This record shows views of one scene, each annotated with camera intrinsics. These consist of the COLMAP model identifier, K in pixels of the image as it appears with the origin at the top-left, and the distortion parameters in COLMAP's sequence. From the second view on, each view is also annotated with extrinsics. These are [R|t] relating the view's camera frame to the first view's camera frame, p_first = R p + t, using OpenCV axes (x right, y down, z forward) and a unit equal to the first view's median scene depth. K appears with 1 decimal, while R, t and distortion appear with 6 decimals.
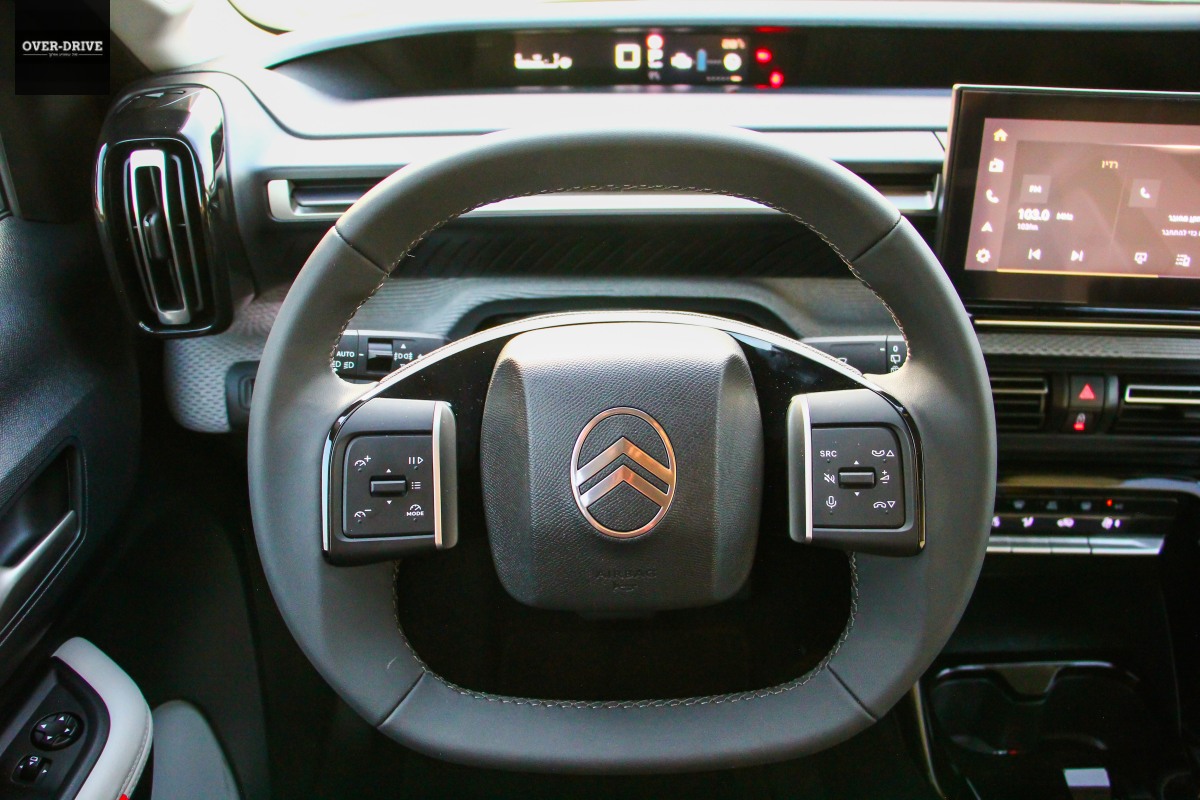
lens RADIAL K [[919.7, 0, 623.5], [0, 919.7, 402.0], [0, 0, 1]] dist [-0.185809, 0.132901]
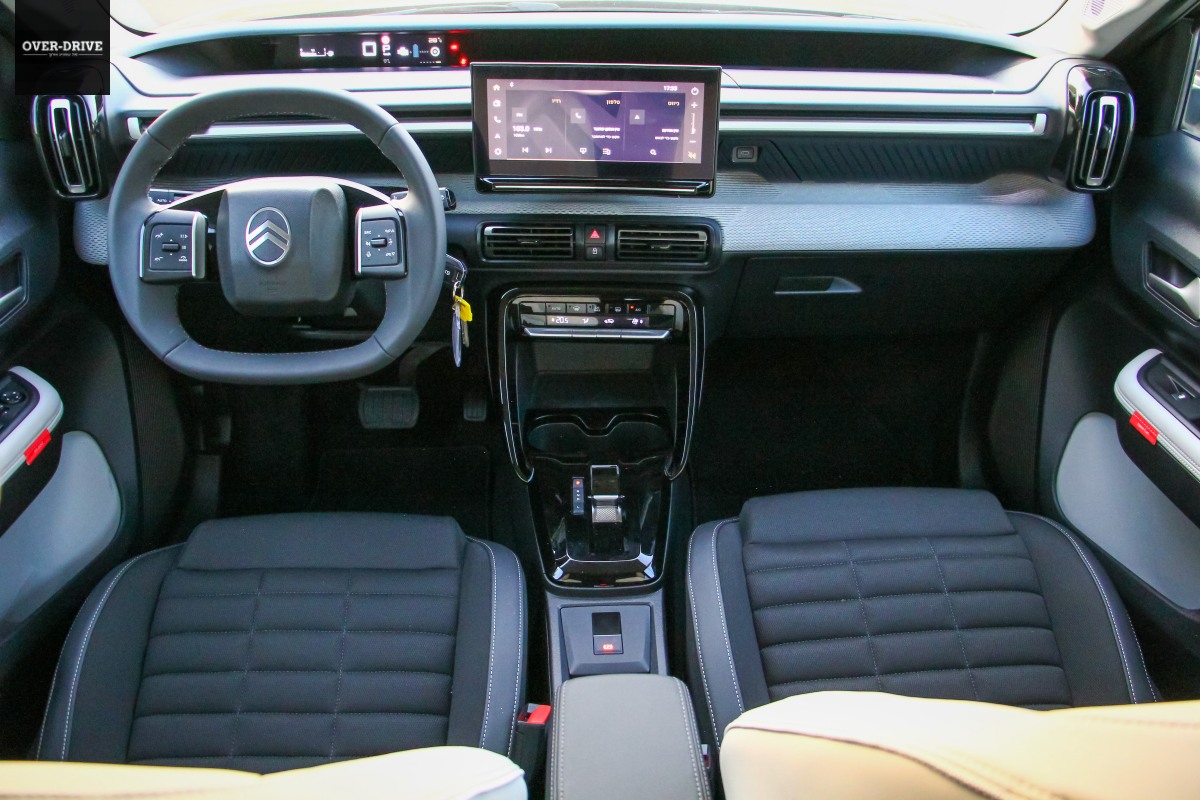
lens RADIAL K [[919.7, 0, 623.5], [0, 919.7, 402.0], [0, 0, 1]] dist [-0.185809, 0.132901]
pose [[0.998195, -0.006245, 0.059731, 0.565388], [0.005218, 0.999836, 0.017325, 0.344571], [-0.059829, -0.016982, 0.998064, -0.966220]]
